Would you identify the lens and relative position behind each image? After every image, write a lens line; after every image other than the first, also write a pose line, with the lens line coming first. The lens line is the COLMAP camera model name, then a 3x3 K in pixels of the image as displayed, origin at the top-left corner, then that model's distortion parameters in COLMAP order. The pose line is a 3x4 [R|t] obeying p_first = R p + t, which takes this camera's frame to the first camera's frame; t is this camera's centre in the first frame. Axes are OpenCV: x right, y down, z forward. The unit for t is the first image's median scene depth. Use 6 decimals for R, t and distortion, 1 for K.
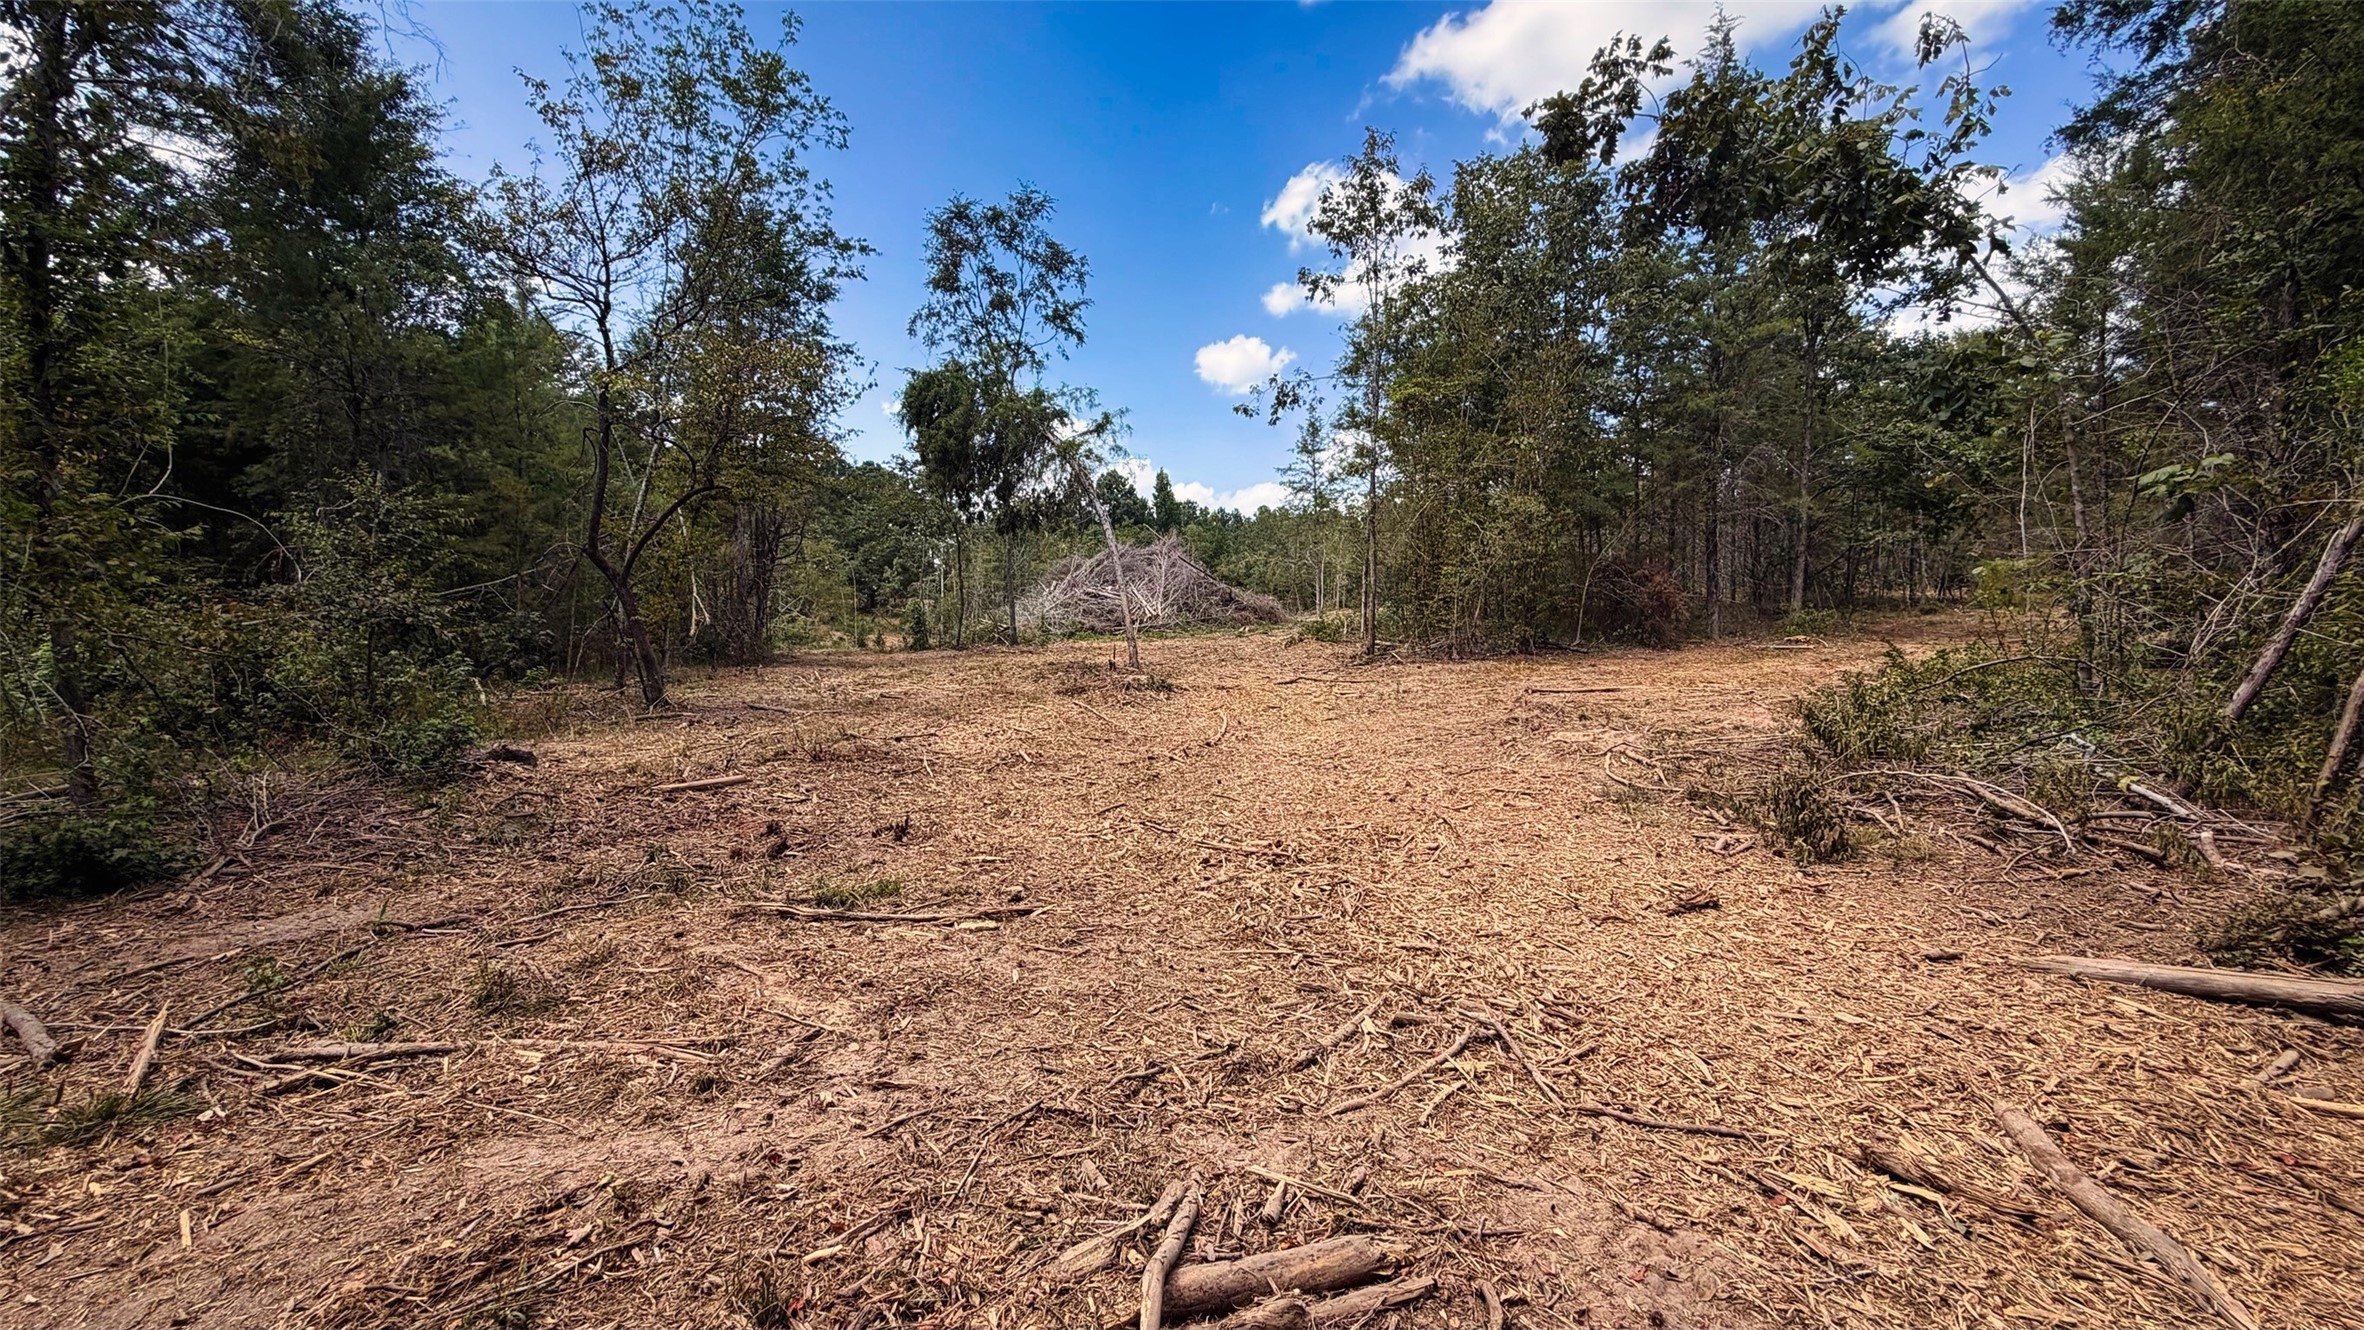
lens RADIAL K [[945.1, 0, 1173.9], [0, 945.1, 663.8], [0, 0, 1]] dist [-0.000478, 0.000280]
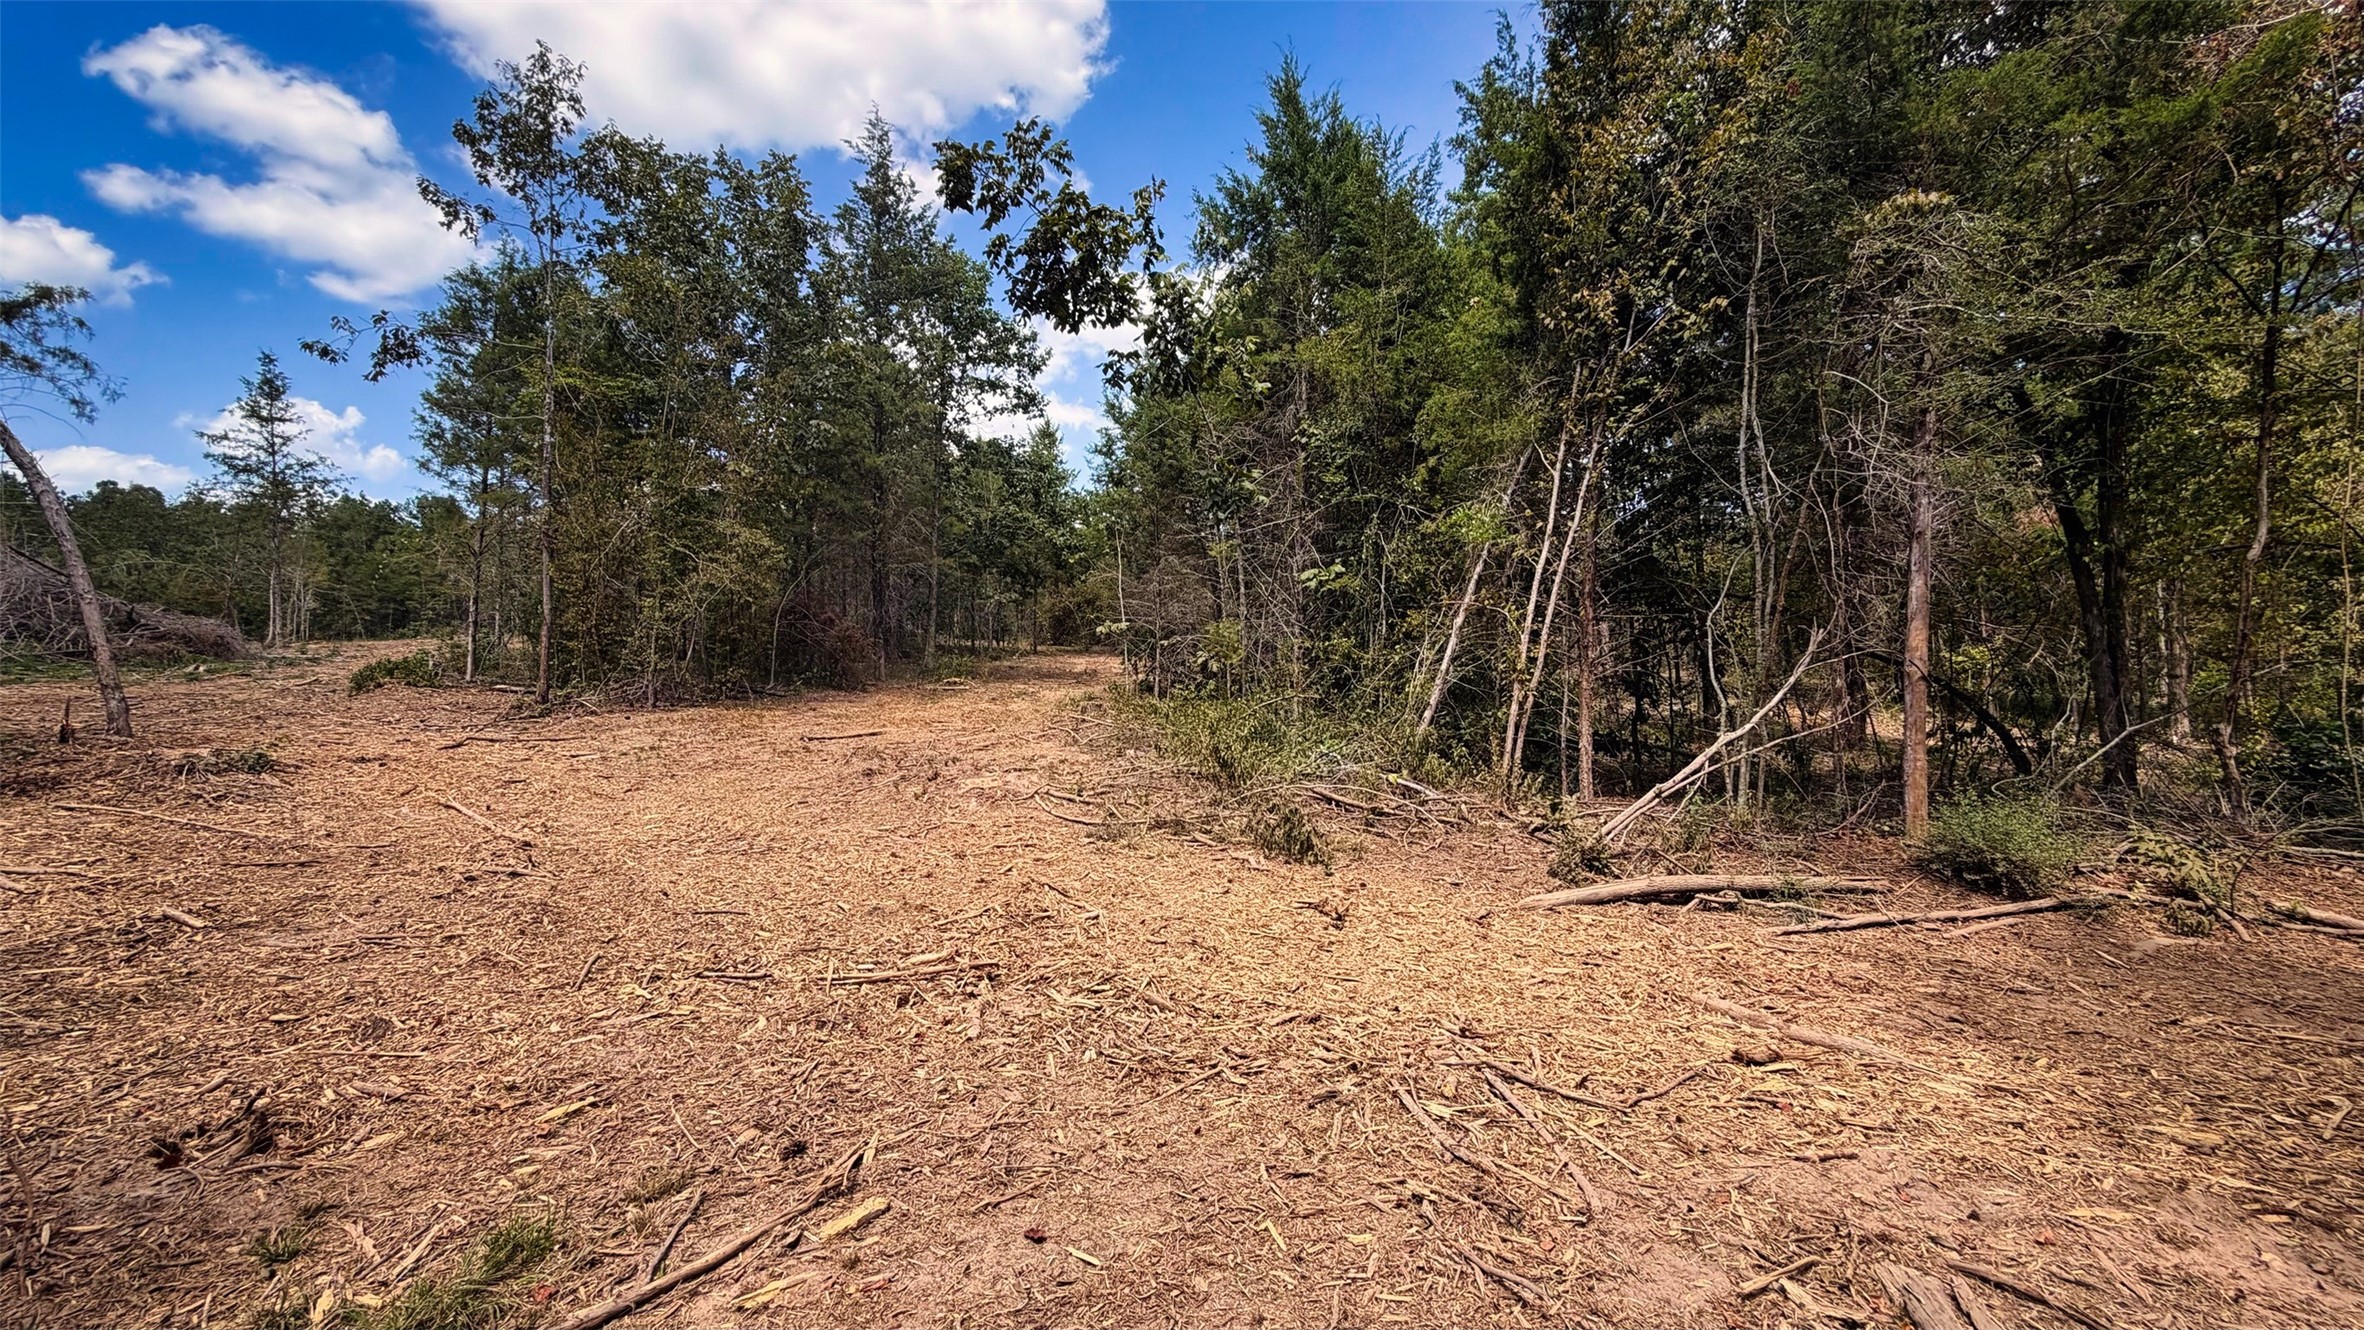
lens RADIAL K [[945.1, 0, 1179.1], [0, 945.1, 666.1], [0, 0, 1]] dist [-0.000478, 0.000280]
pose [[0.581784, 0.007177, 0.813312, -0.107903], [0.025083, 0.999327, -0.026762, -0.005550], [-0.812956, 0.035970, 0.581212, 0.098467]]
